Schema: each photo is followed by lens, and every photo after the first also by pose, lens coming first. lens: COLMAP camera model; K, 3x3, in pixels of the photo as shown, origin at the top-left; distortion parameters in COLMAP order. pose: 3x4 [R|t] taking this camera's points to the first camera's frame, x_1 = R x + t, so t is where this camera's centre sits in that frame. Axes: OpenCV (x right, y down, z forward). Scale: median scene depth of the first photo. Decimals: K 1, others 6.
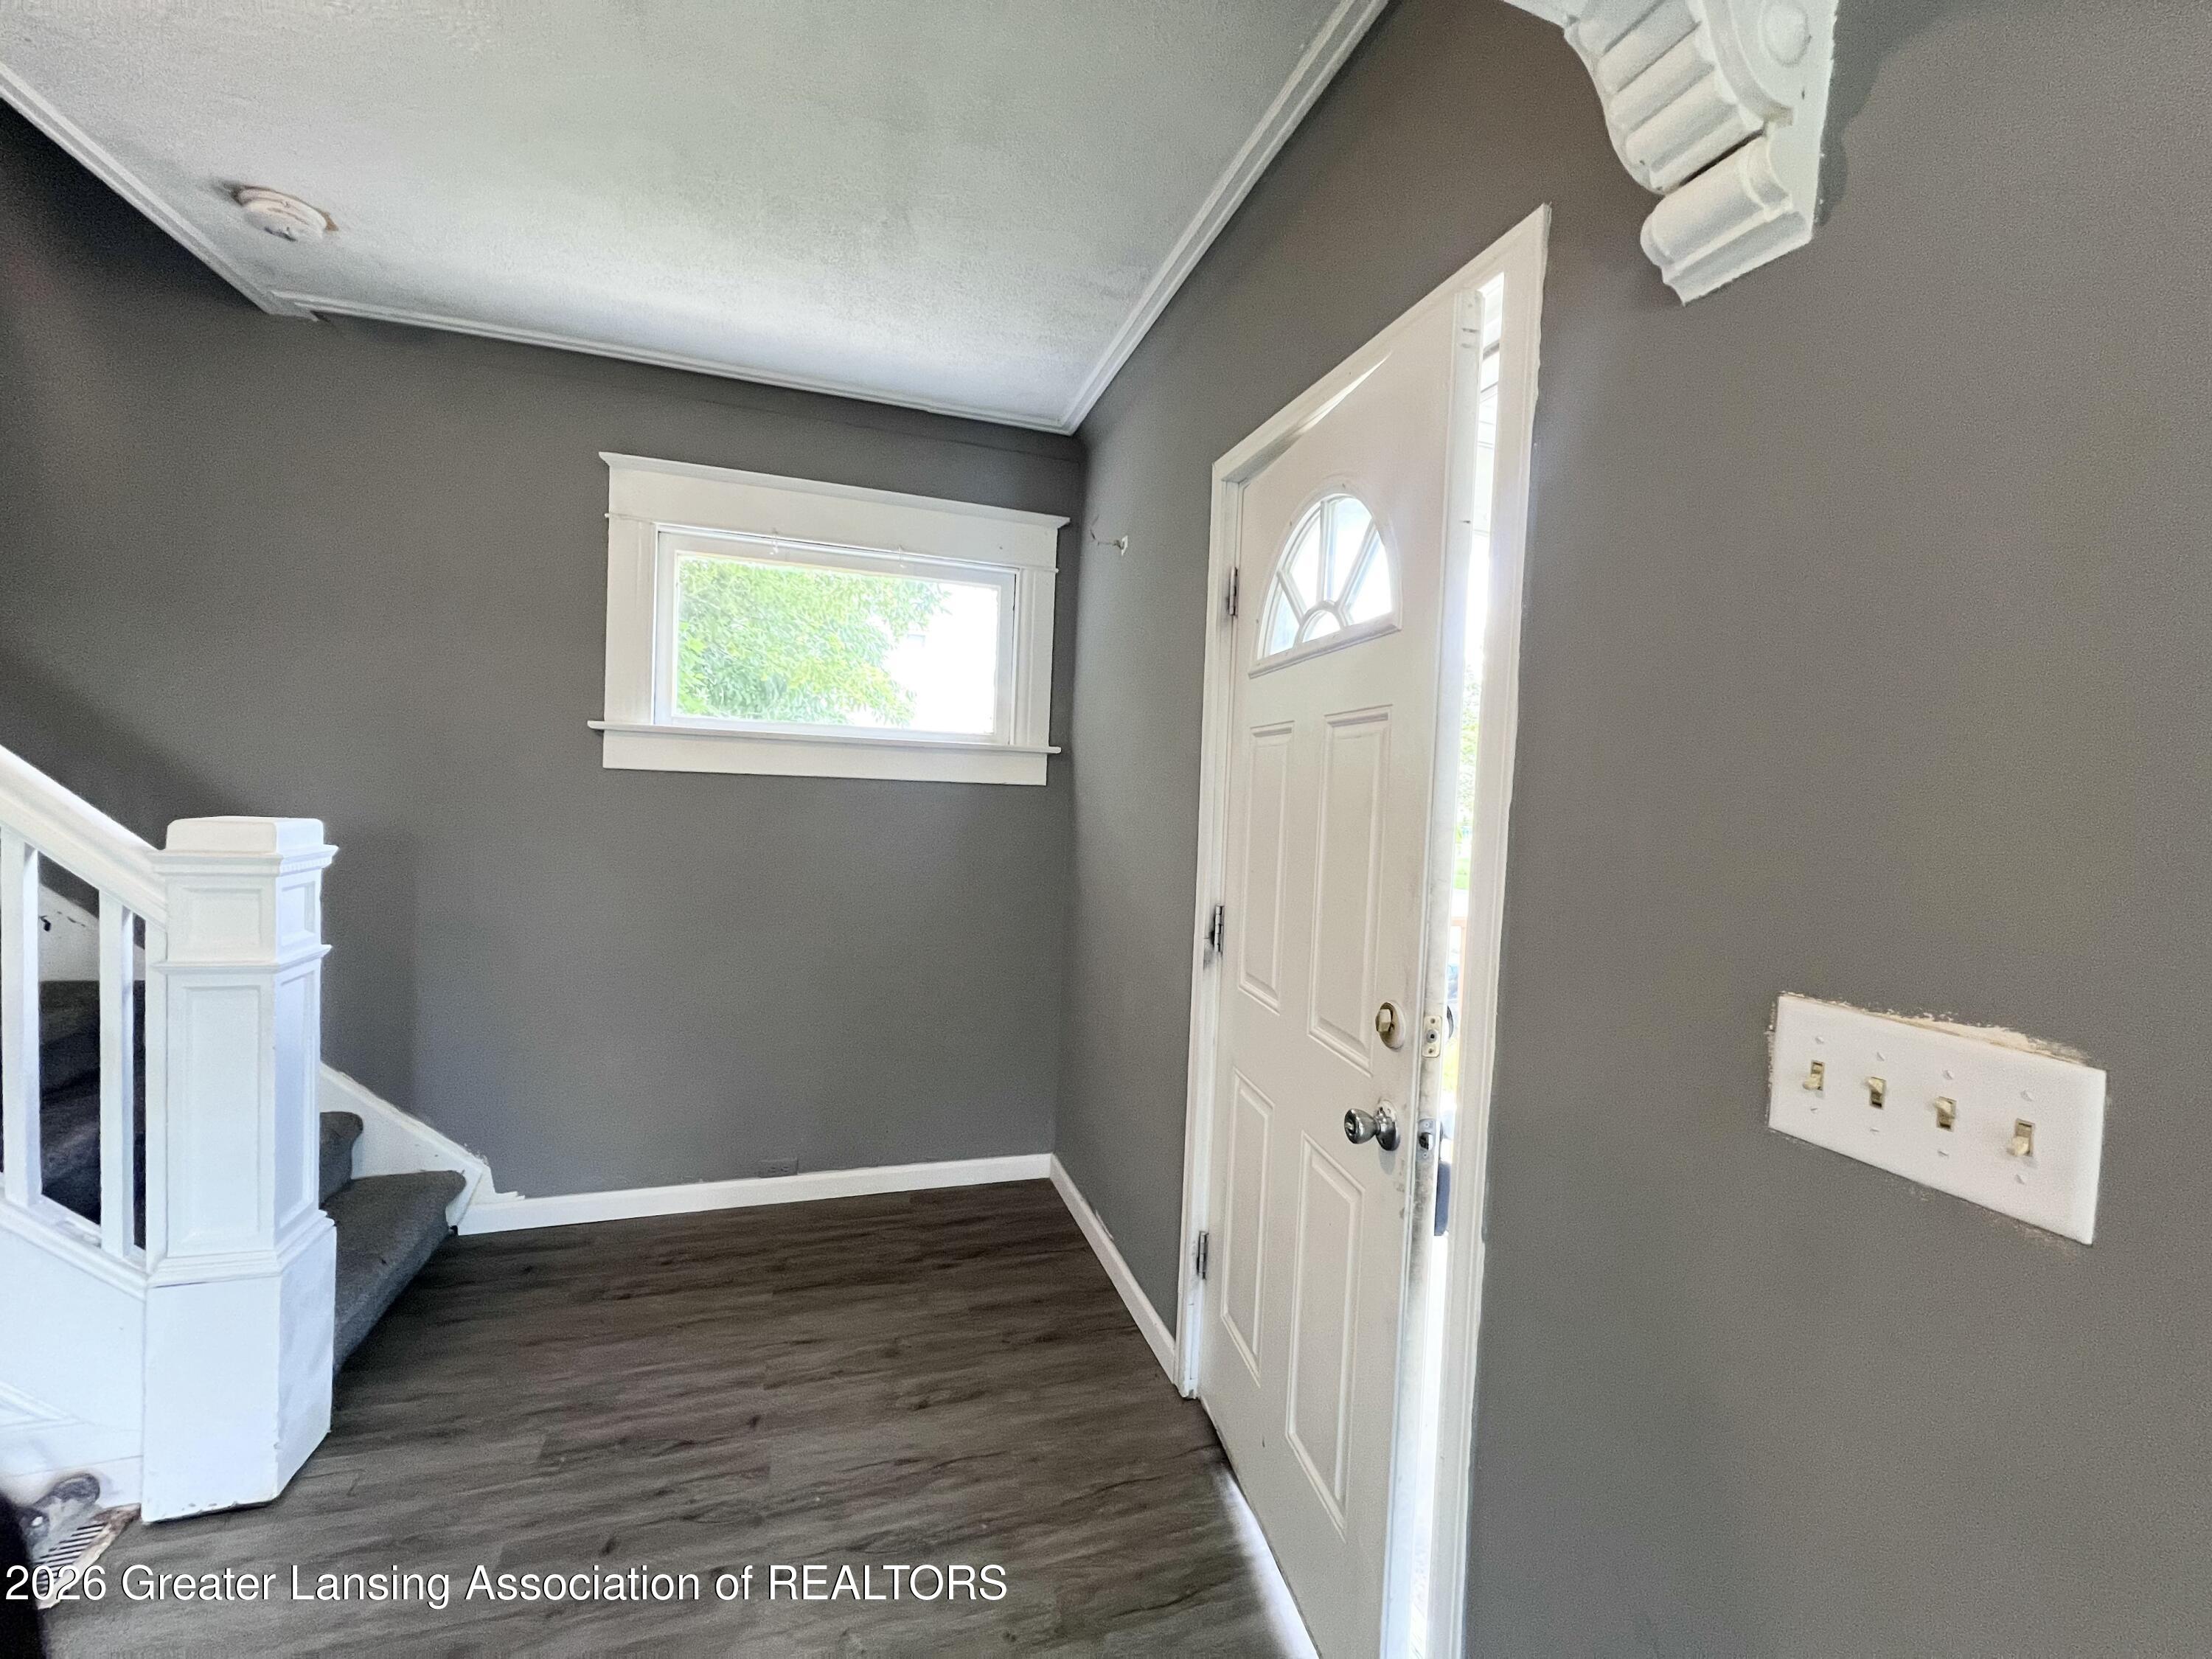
lens RADIAL K [[886.8, 0, 1105.6], [0, 886.8, 825.4], [0, 0, 1]] dist [-0.001225, 0.000048]
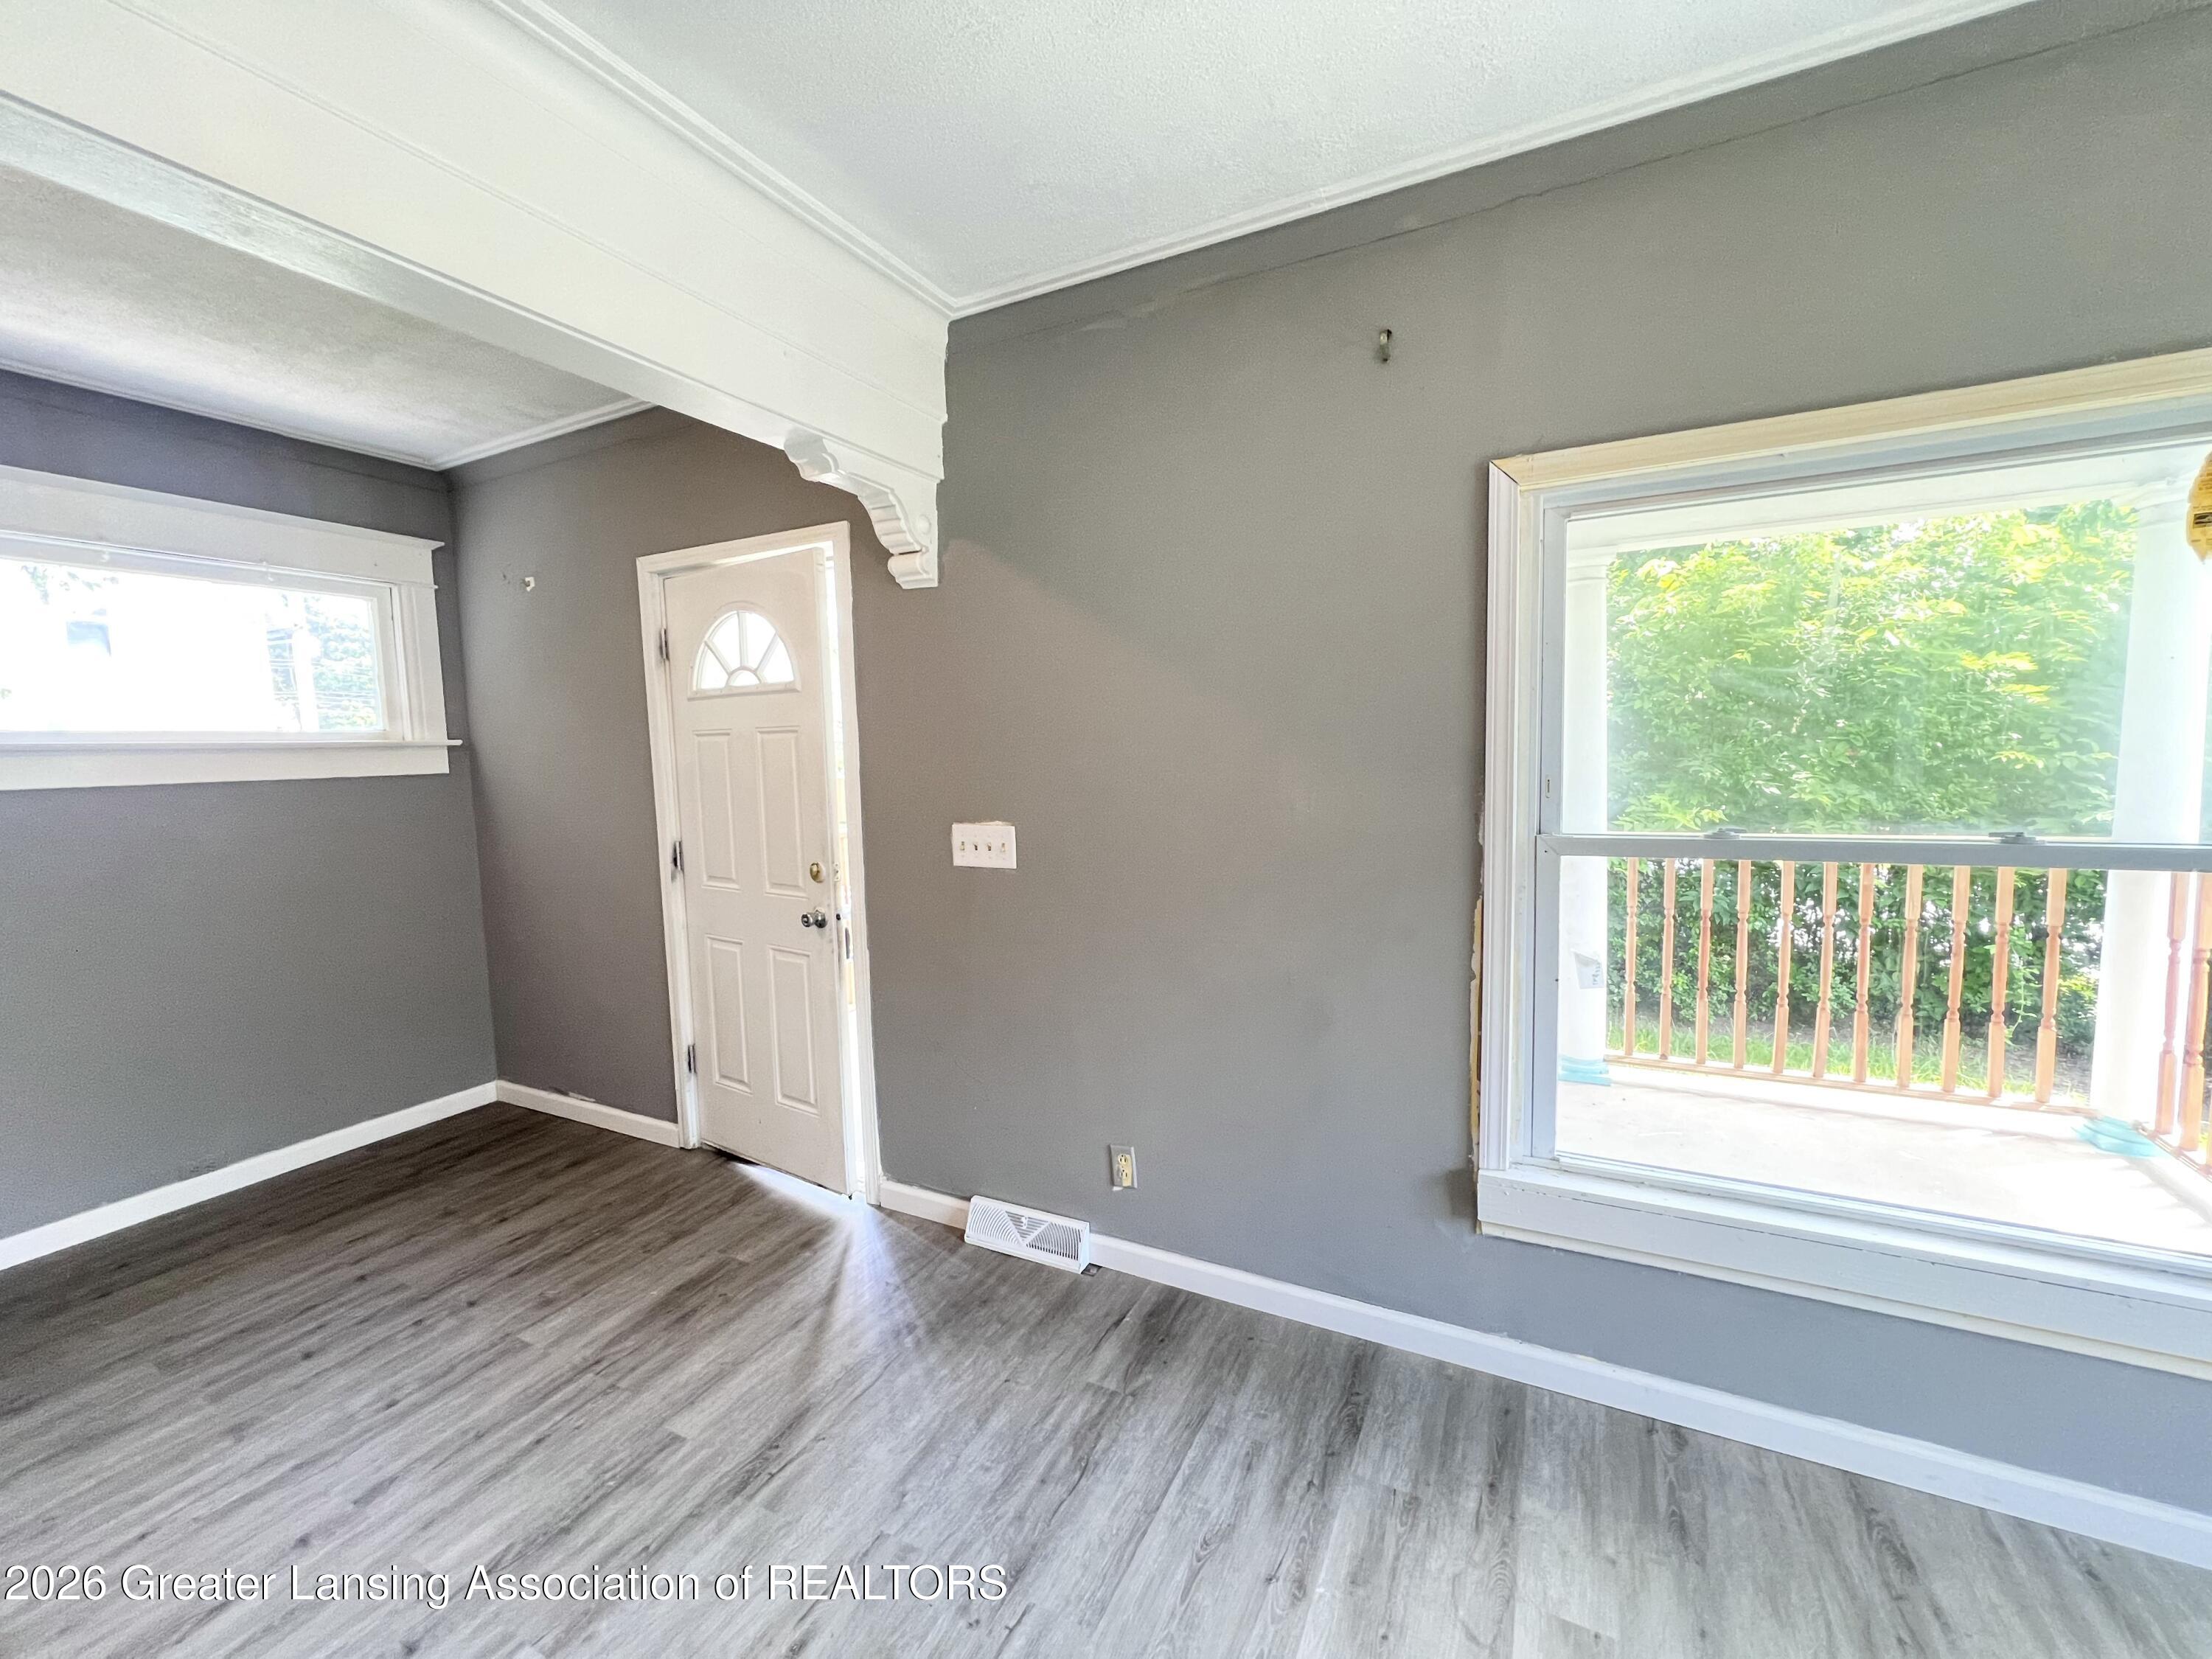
lens RADIAL K [[890.3, 0, 1101.0], [0, 890.3, 825.0], [0, 0, 1]] dist [0.001136, 0.000221]
pose [[0.706446, -0.119796, 0.697554, -0.454130], [0.080759, 0.992778, 0.088709, -0.019689], [-0.703144, -0.006334, 0.711019, -0.685044]]
